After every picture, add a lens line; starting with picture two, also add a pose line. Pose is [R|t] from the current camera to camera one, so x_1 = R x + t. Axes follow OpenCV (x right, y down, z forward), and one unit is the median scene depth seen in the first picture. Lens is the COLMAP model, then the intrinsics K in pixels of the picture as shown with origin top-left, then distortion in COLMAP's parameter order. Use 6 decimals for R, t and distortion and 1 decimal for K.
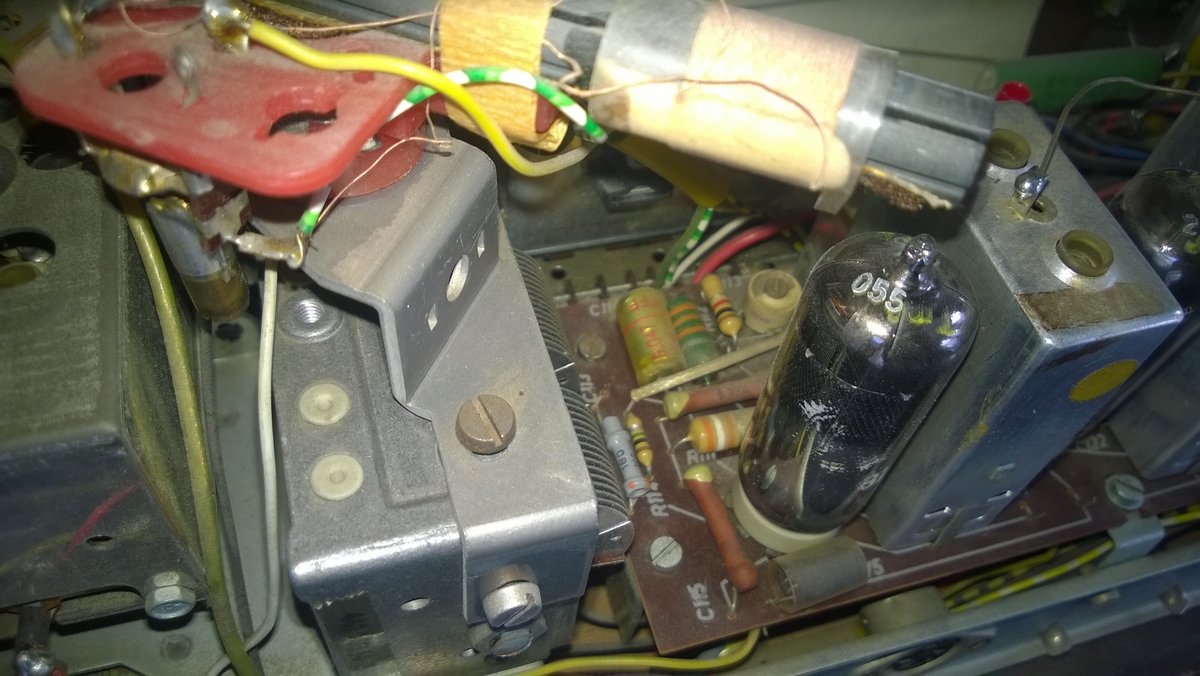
lens RADIAL K [[965.9, 0, 600.0], [0, 965.9, 338.0], [0, 0, 1]] dist [0.006020, -0.108268]
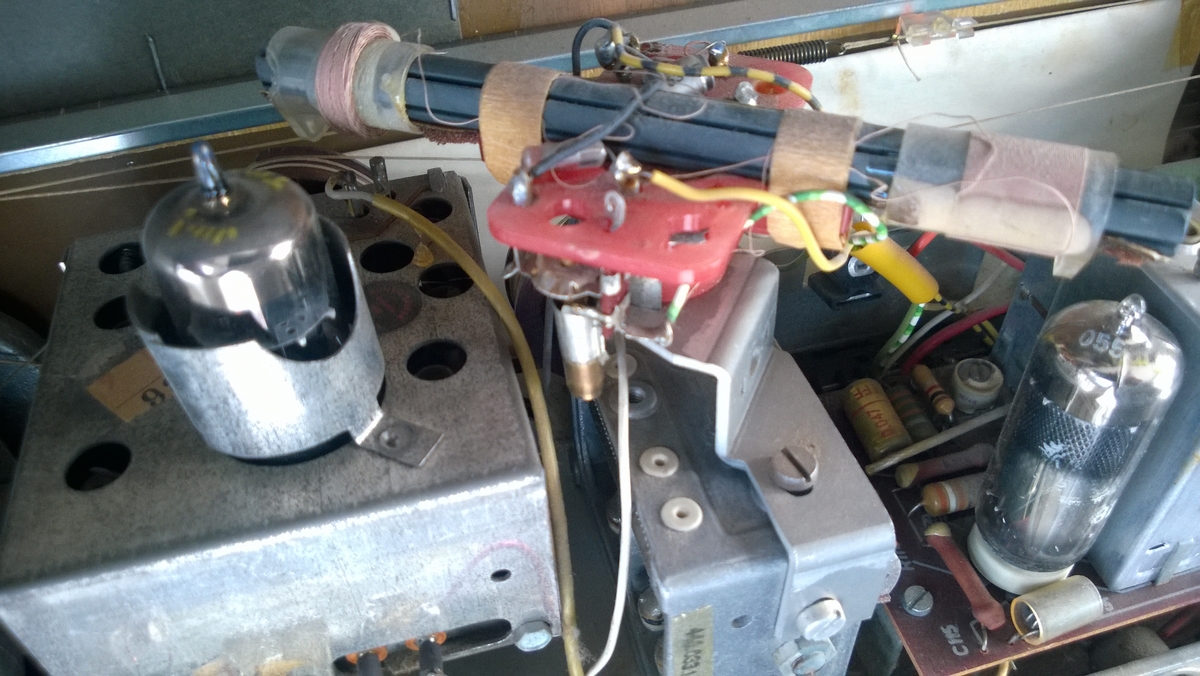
lens RADIAL K [[965.9, 0, 600.0], [0, 965.9, 338.0], [0, 0, 1]] dist [0.006020, -0.108268]
pose [[0.991286, -0.069822, -0.111698, -0.187155], [0.050995, 0.985256, -0.163309, 0.098899], [0.121454, 0.156190, 0.980231, -0.261746]]
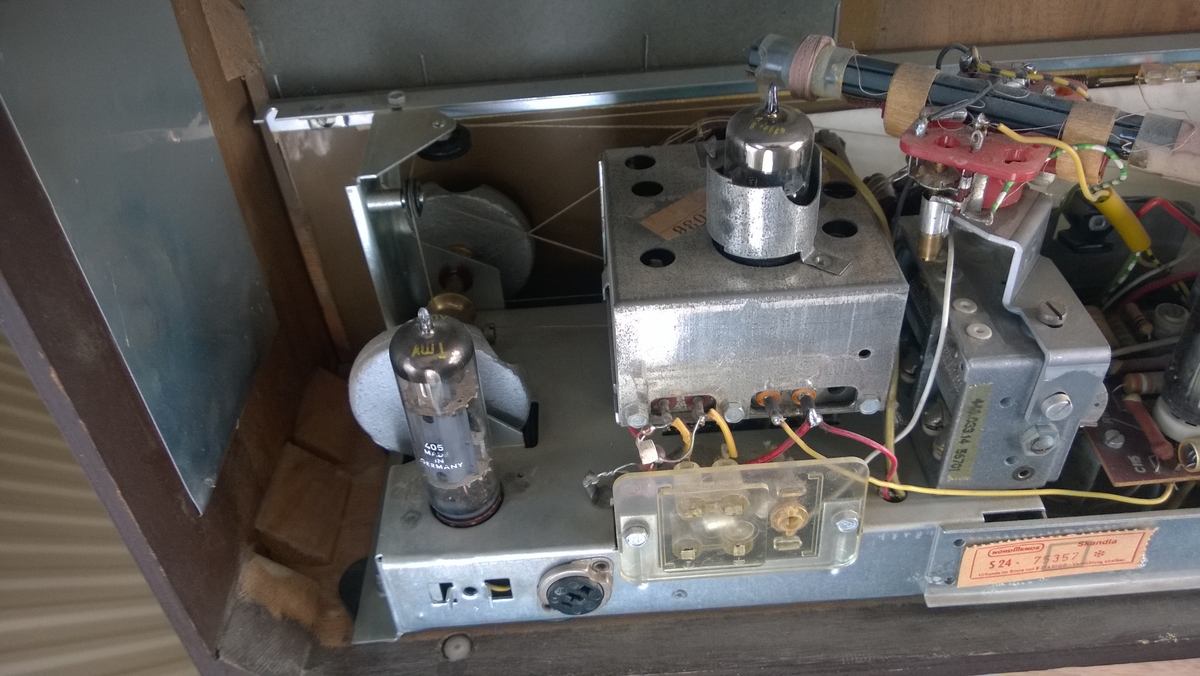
lens RADIAL K [[958.7, 0, 564.8], [0, 958.7, 334.4], [0, 0, 1]] dist [-0.059727, -0.000839]
pose [[0.947139, 0.054044, -0.316237, -0.411016], [-0.119375, 0.974299, -0.191028, 0.573449], [0.297786, 0.218681, 0.929248, -1.084843]]
